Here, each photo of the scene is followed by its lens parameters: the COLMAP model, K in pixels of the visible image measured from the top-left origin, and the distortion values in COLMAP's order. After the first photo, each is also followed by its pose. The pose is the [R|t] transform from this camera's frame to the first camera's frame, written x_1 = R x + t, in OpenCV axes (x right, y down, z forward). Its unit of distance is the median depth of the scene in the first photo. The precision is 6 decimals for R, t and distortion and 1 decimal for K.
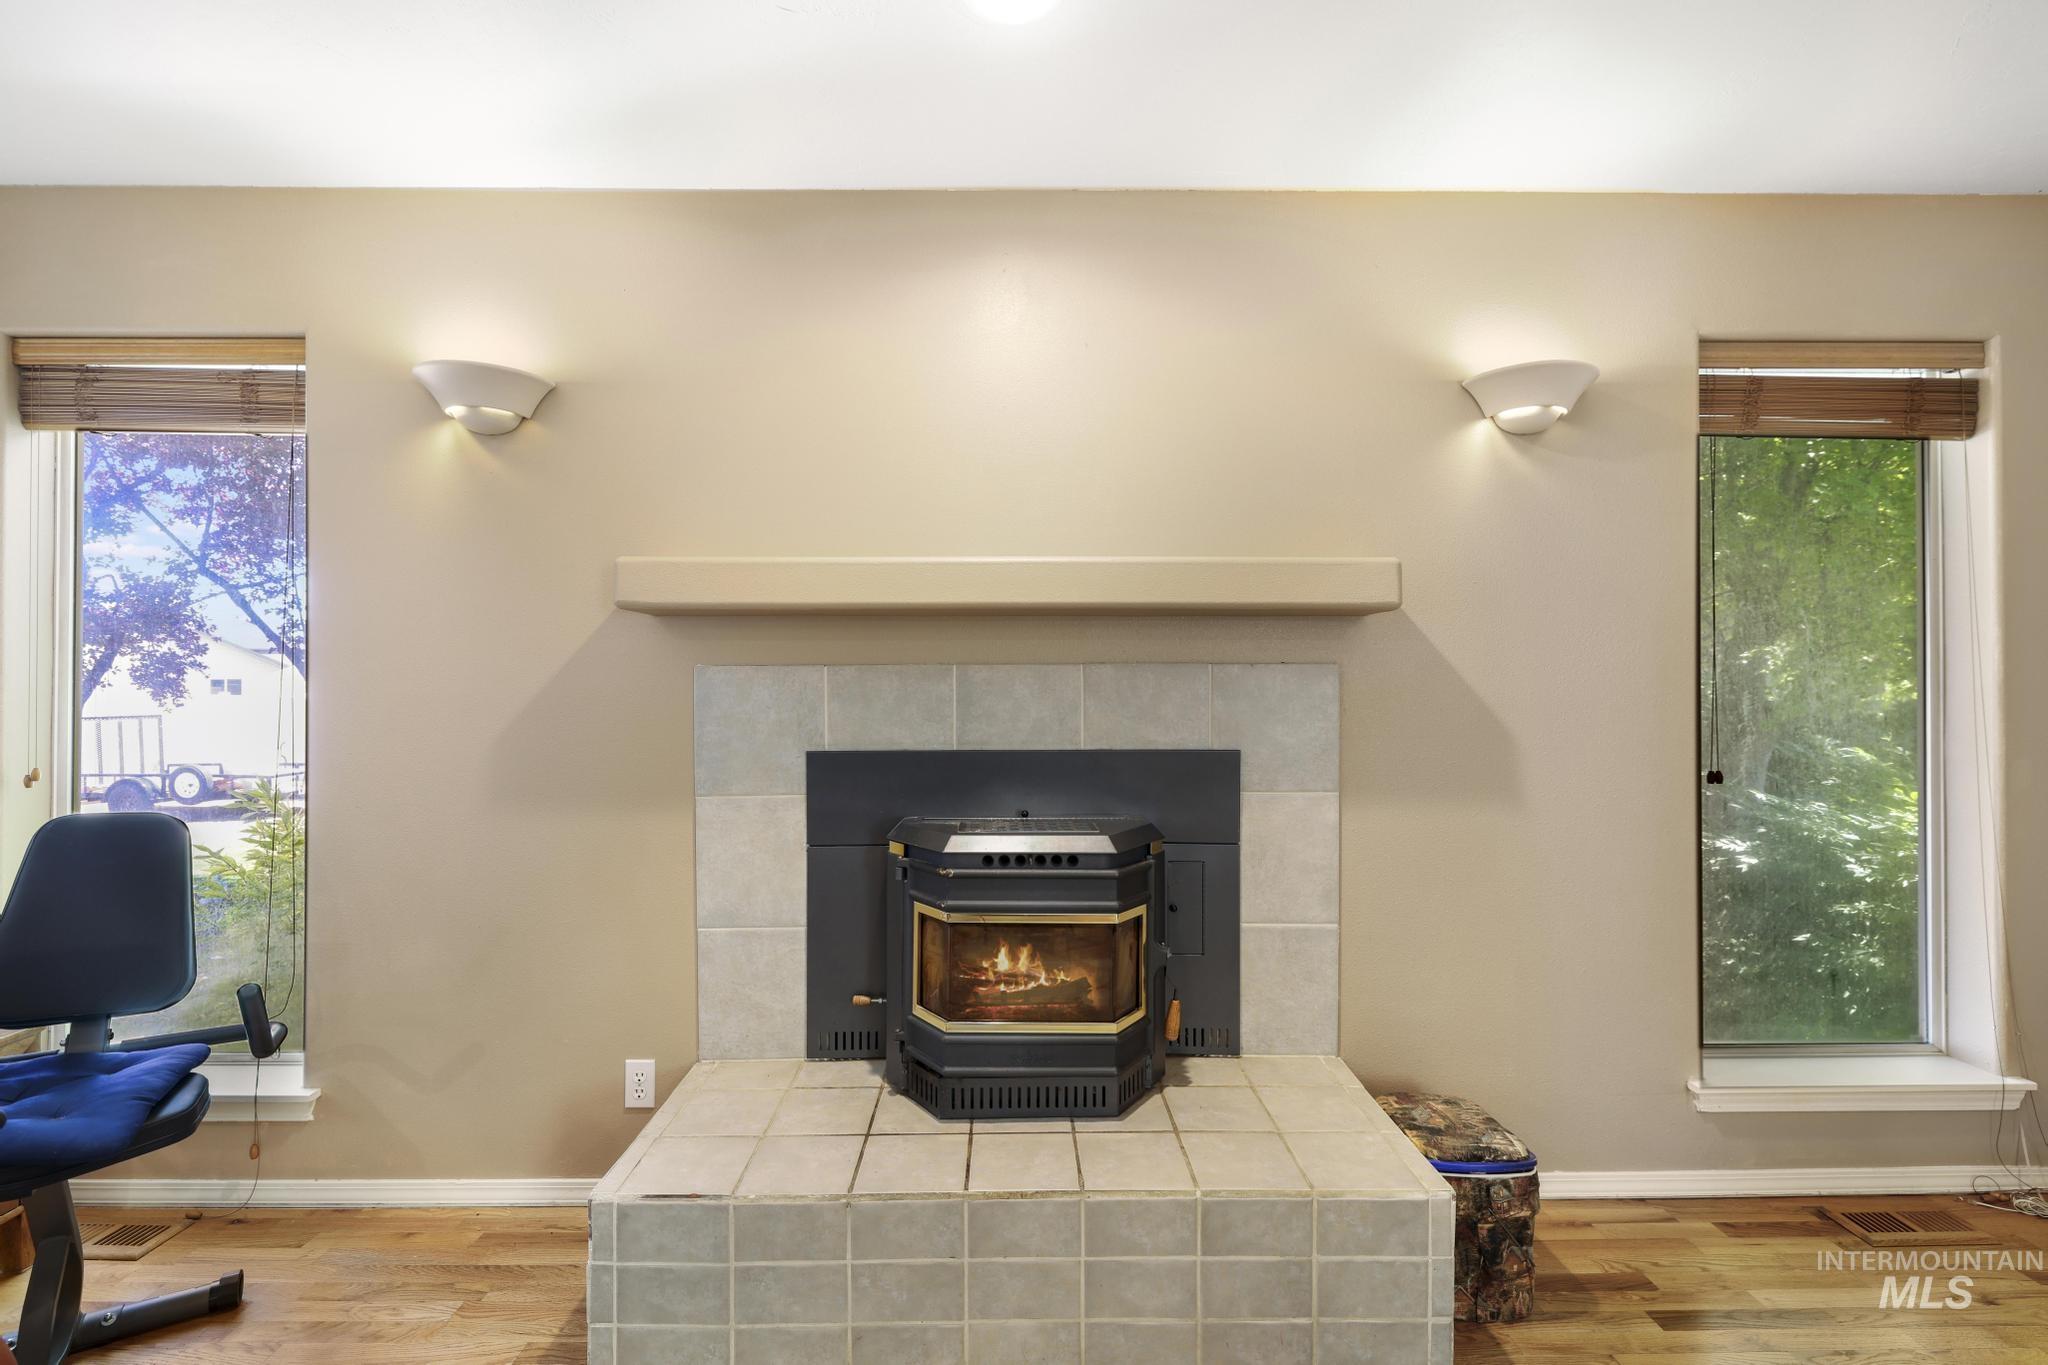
lens RADIAL K [[944.7, 0, 974.7], [0, 944.7, 679.0], [0, 0, 1]] dist [-0.001750, 0.000217]
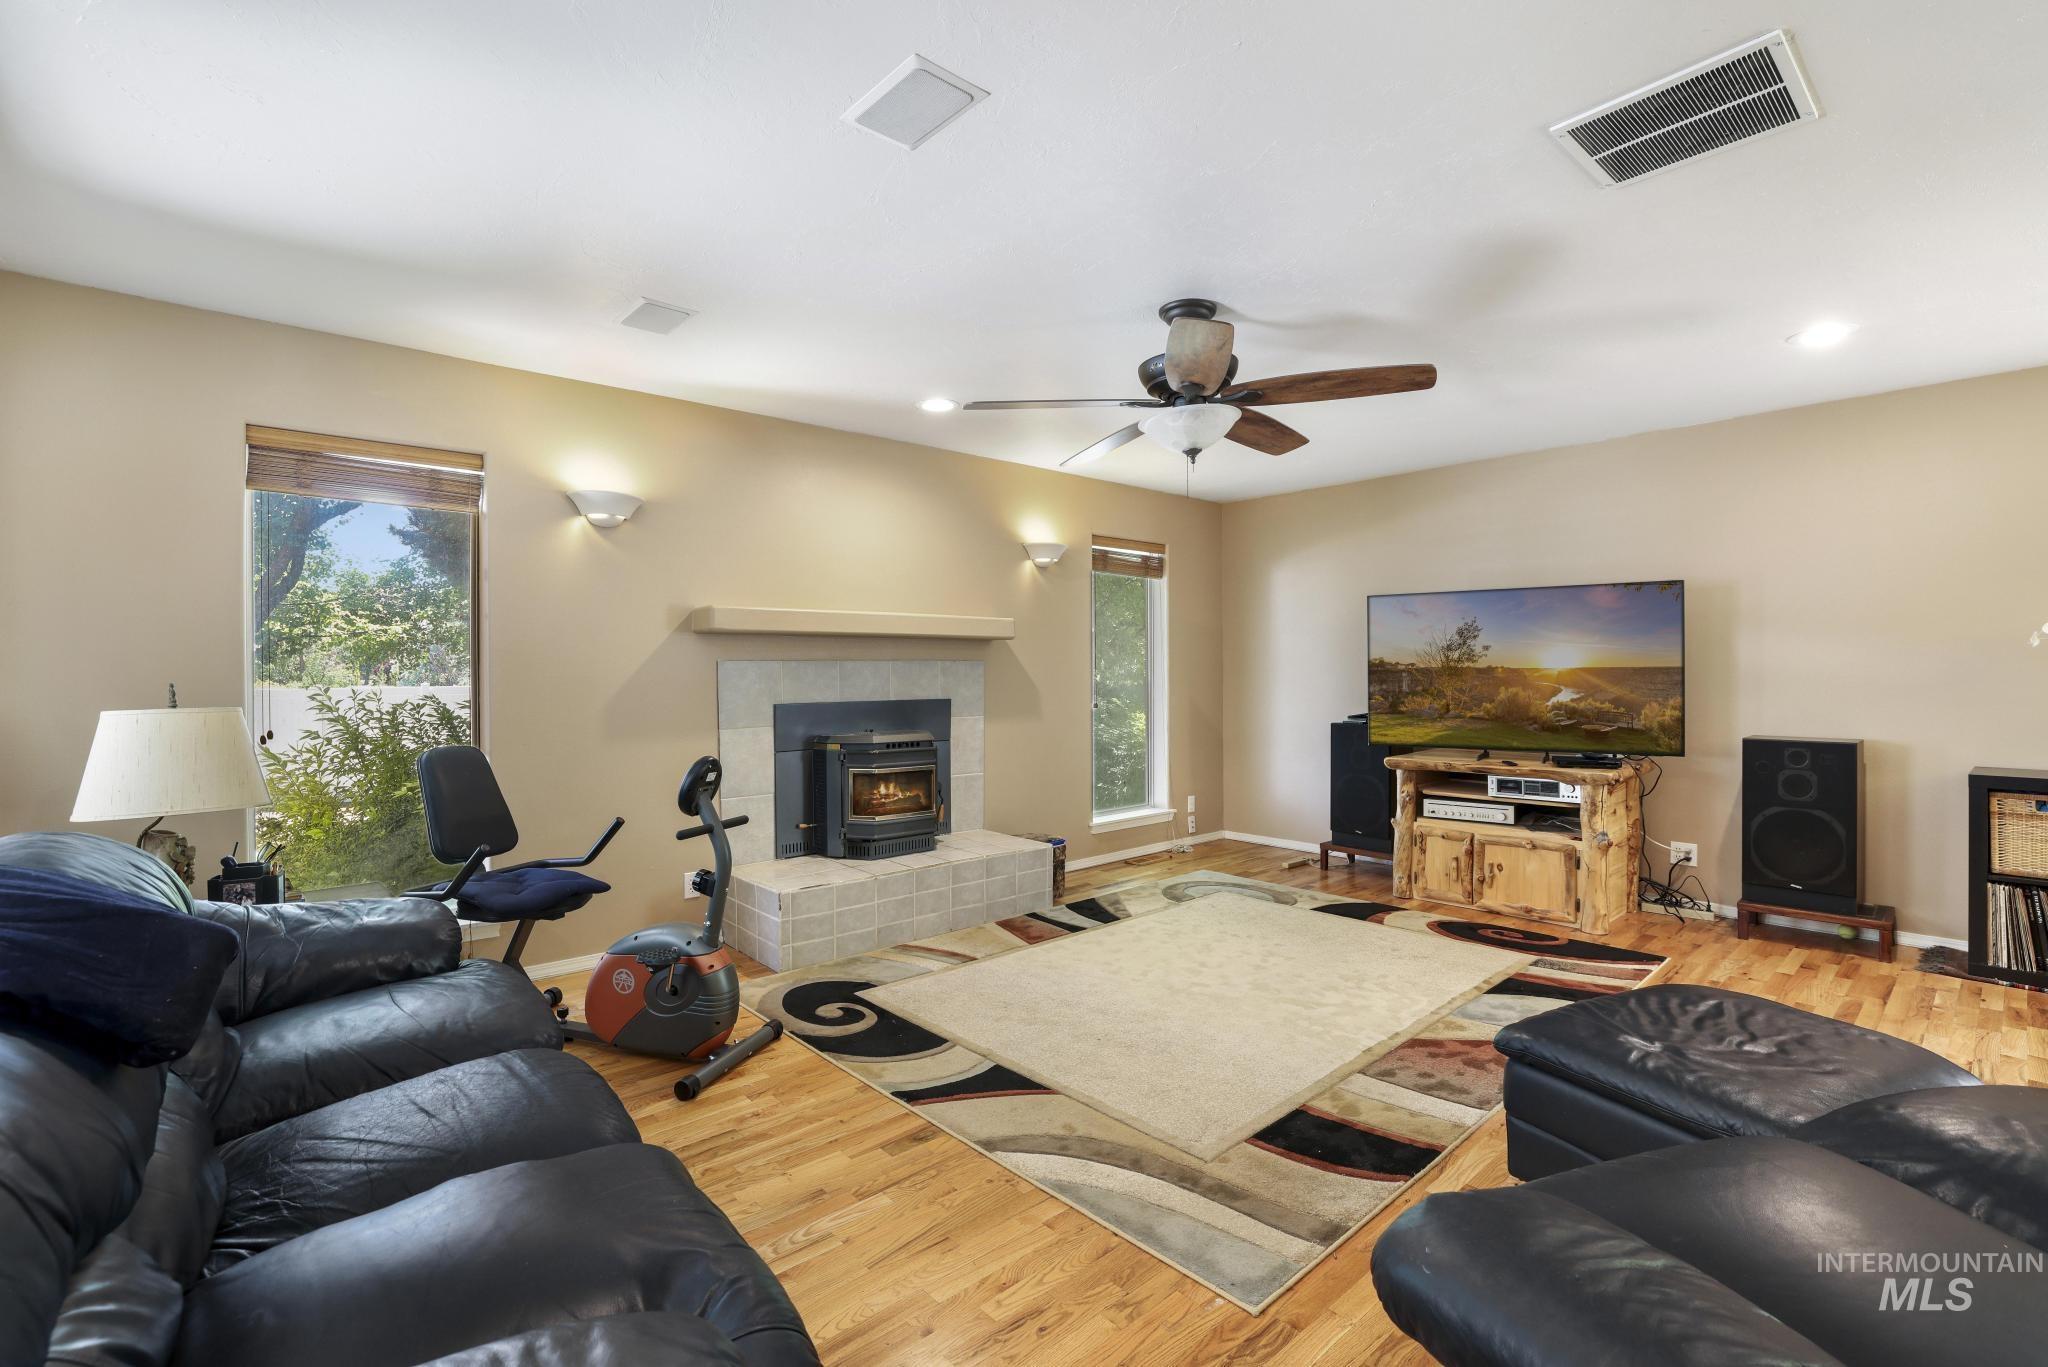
lens RADIAL K [[927.6, 0, 1071.3], [0, 927.6, 681.8], [0, 0, 1]] dist [-0.027295, -0.000104]
pose [[0.723400, -0.010780, 0.690345, -1.056474], [-0.004555, 0.999782, 0.020385, -0.012616], [-0.690414, -0.017891, 0.723193, -0.816198]]
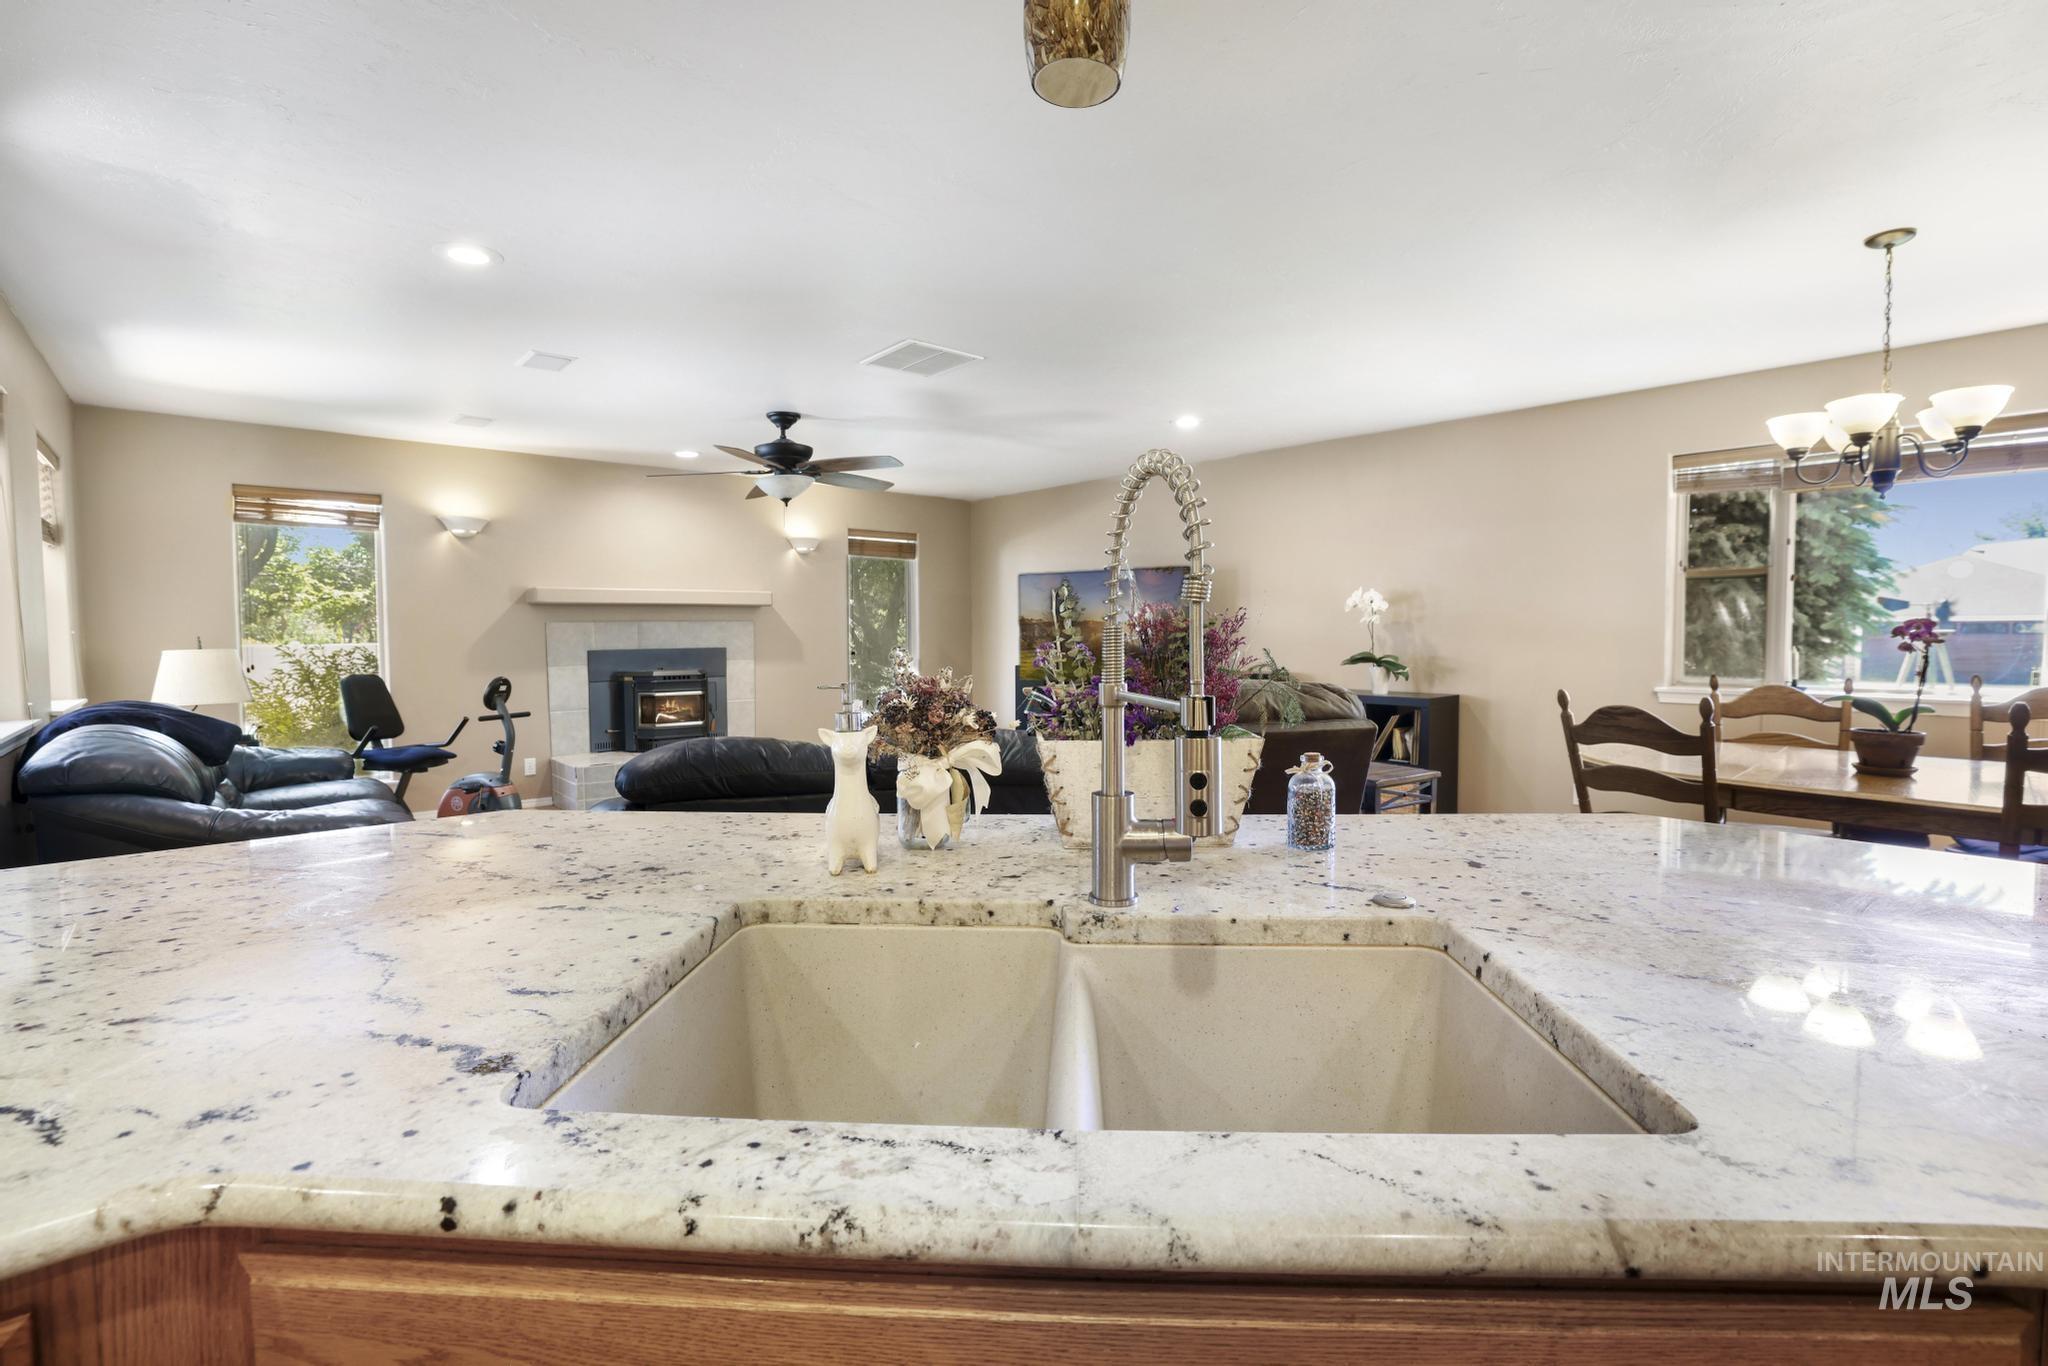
lens RADIAL K [[901.5, 0, 1052.6], [0, 901.5, 670.9], [0, 0, 1]] dist [-0.022295, 0.000254]
pose [[0.715433, -0.039319, 0.697574, -1.101832], [-0.001262, 0.998341, 0.057567, -0.024615], [-0.698680, -0.042066, 0.714197, -2.046267]]
